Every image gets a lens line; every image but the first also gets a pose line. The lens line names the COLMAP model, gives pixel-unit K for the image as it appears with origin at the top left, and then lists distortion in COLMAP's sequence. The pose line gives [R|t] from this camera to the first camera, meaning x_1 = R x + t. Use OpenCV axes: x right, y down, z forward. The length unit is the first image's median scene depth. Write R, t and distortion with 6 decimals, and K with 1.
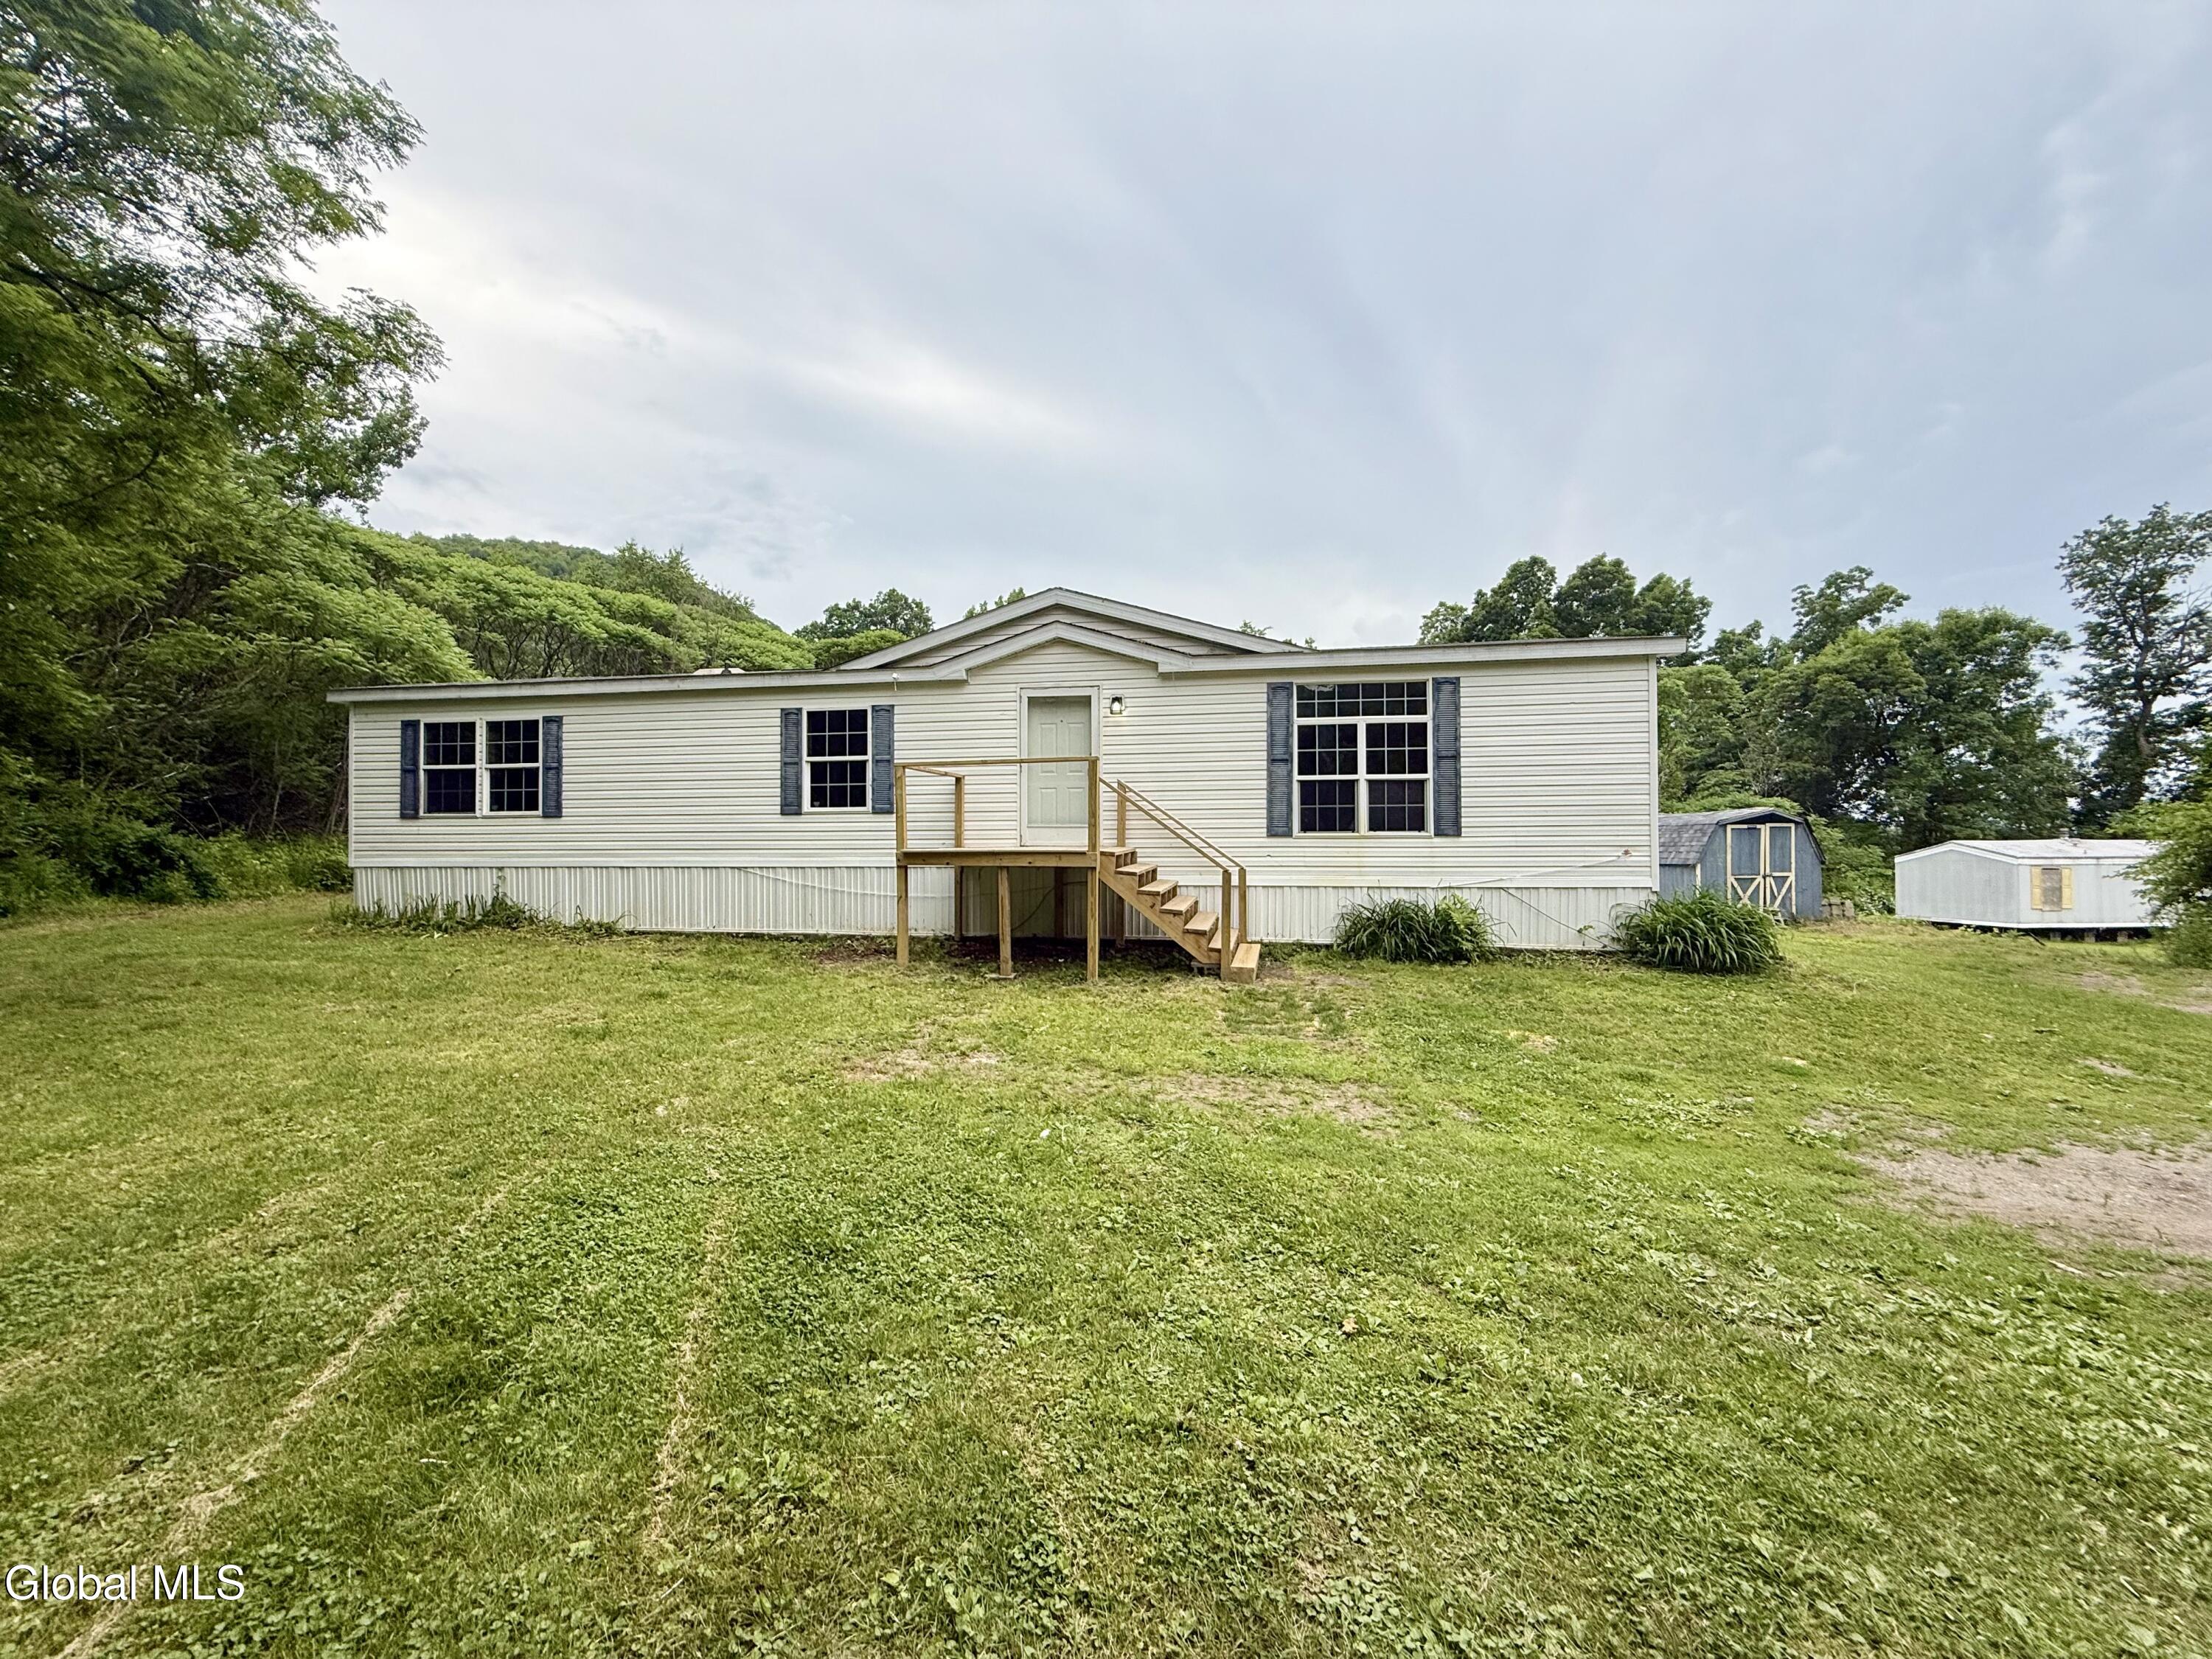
lens RADIAL K [[882.1, 0, 1103.2], [0, 882.1, 830.0], [0, 0, 1]] dist [0.001728, -0.000024]
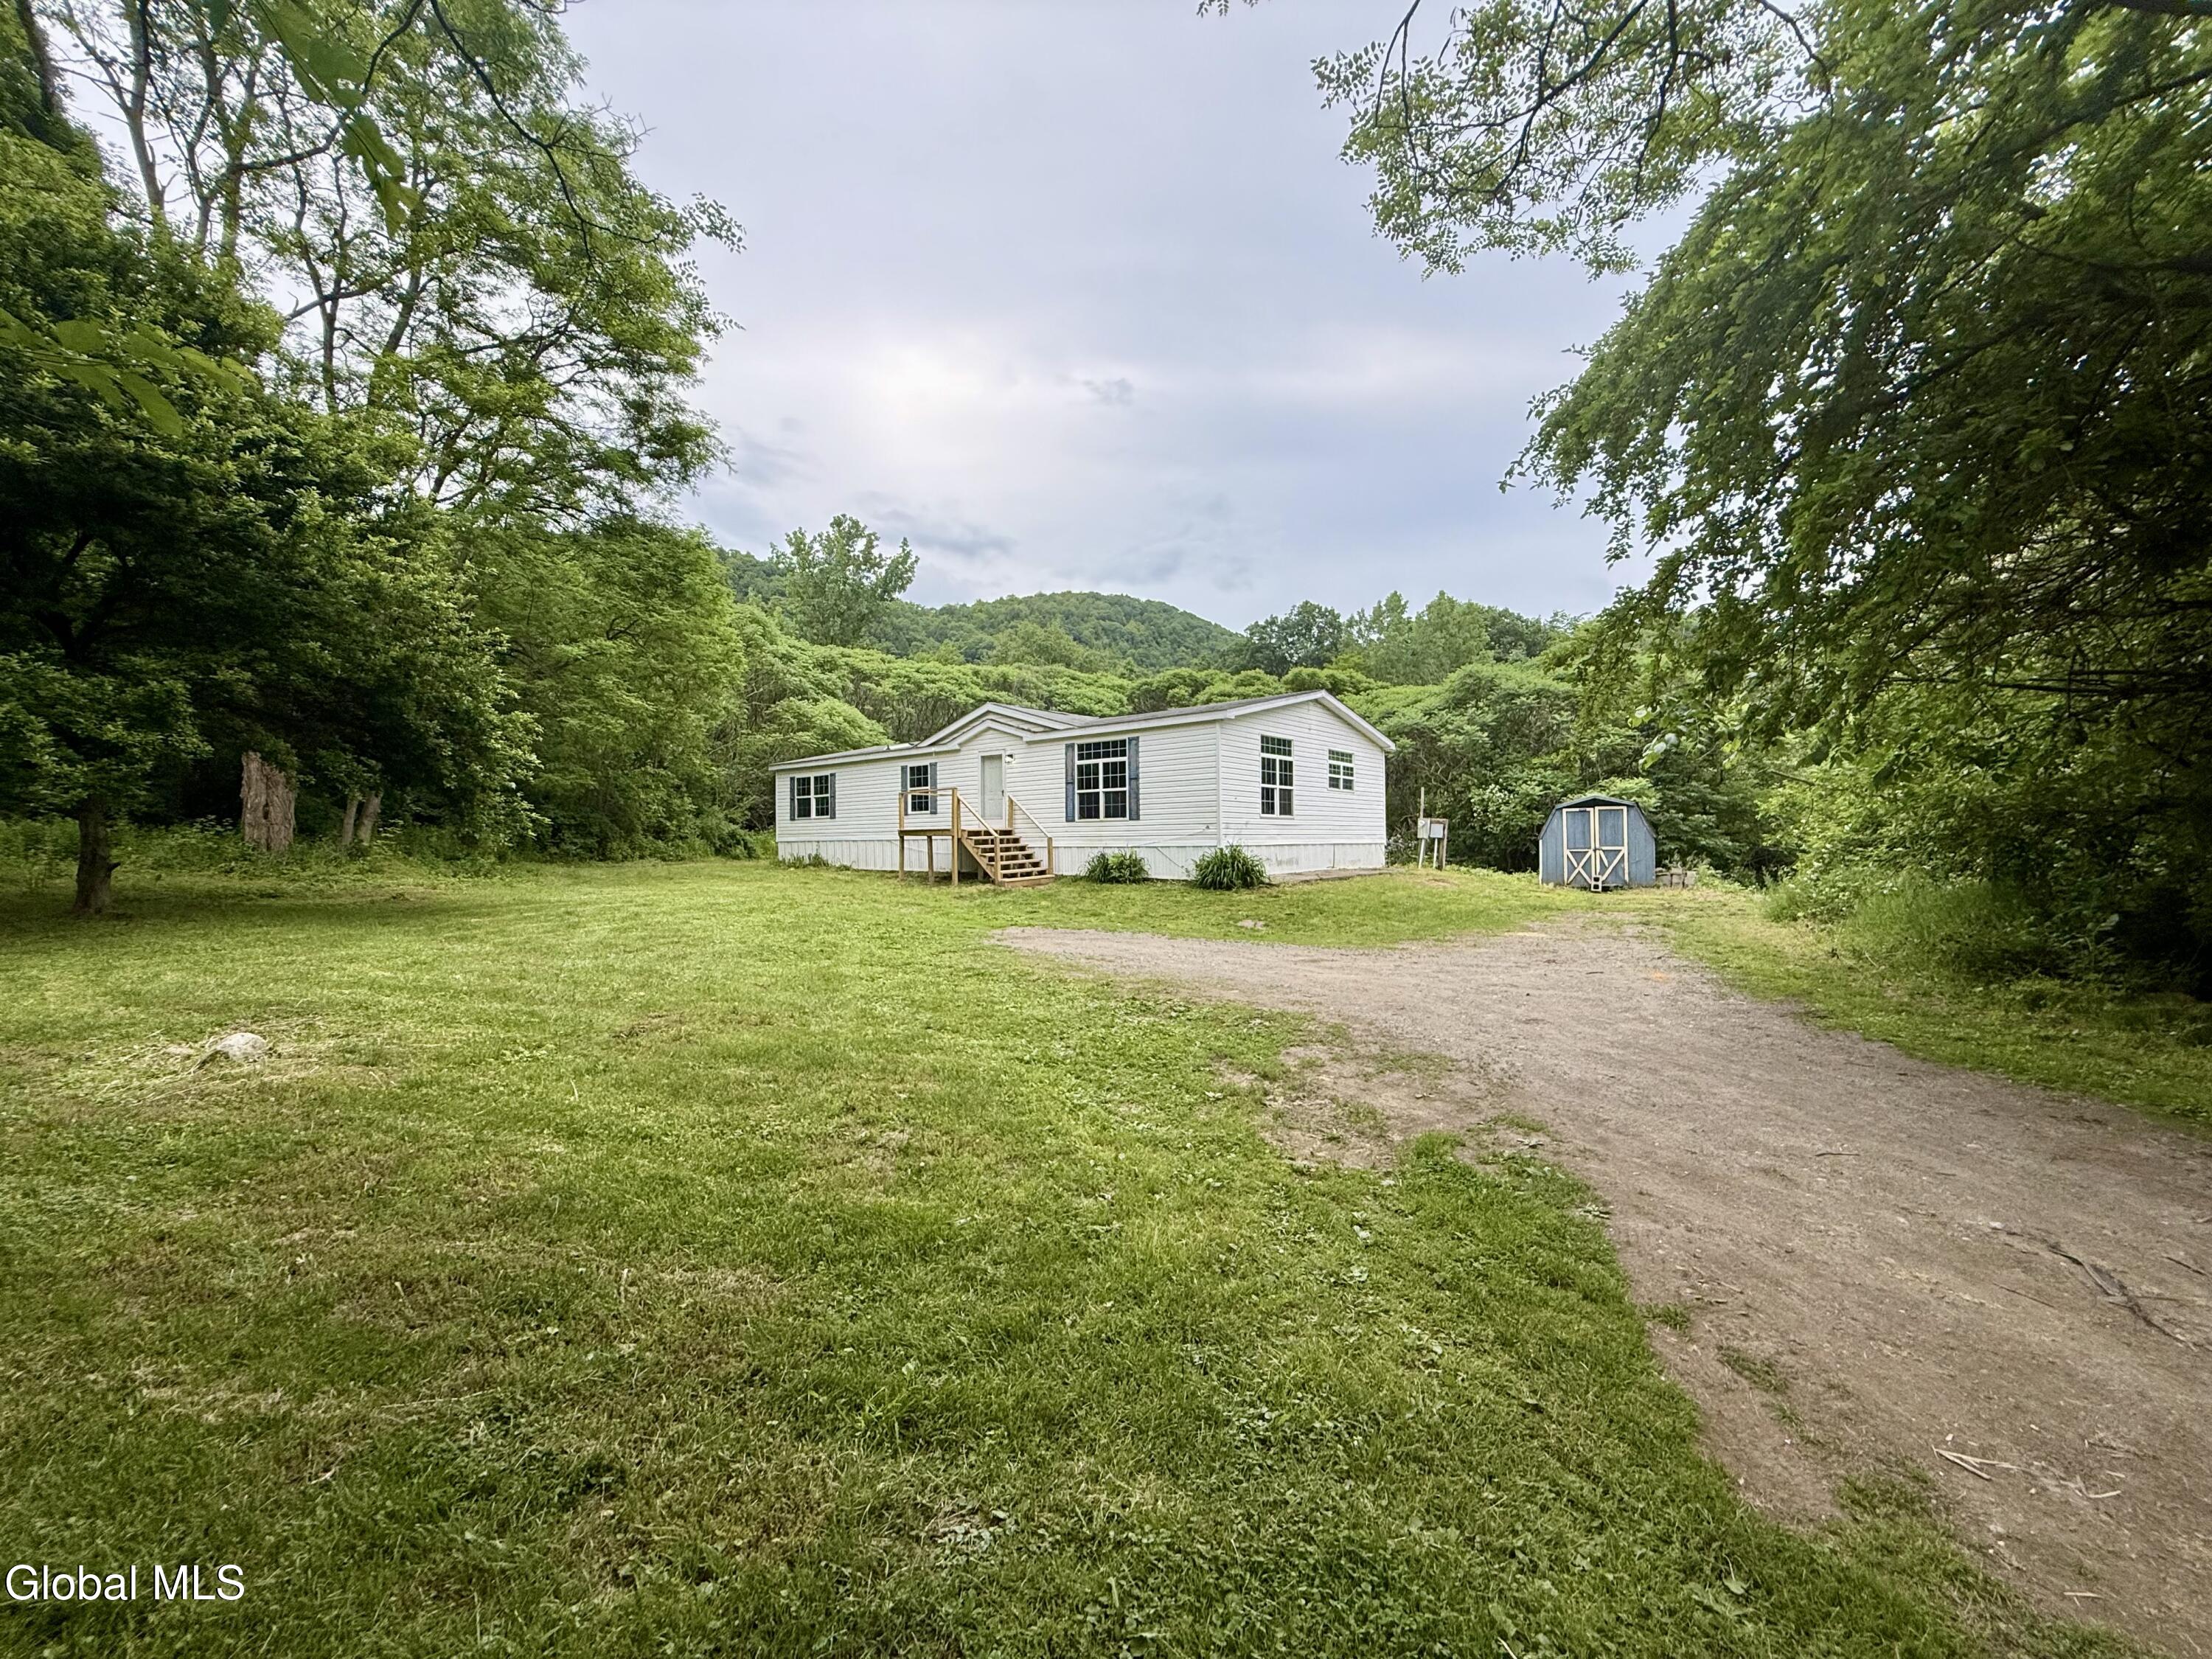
lens RADIAL K [[882.1, 0, 1098.1], [0, 882.1, 826.2], [0, 0, 1]] dist [0.001728, -0.000024]
pose [[0.859890, -0.012906, -0.510317, 1.175081], [0.011418, 0.999917, -0.006049, 0.028180], [0.510352, -0.000625, 0.859965, -0.620813]]
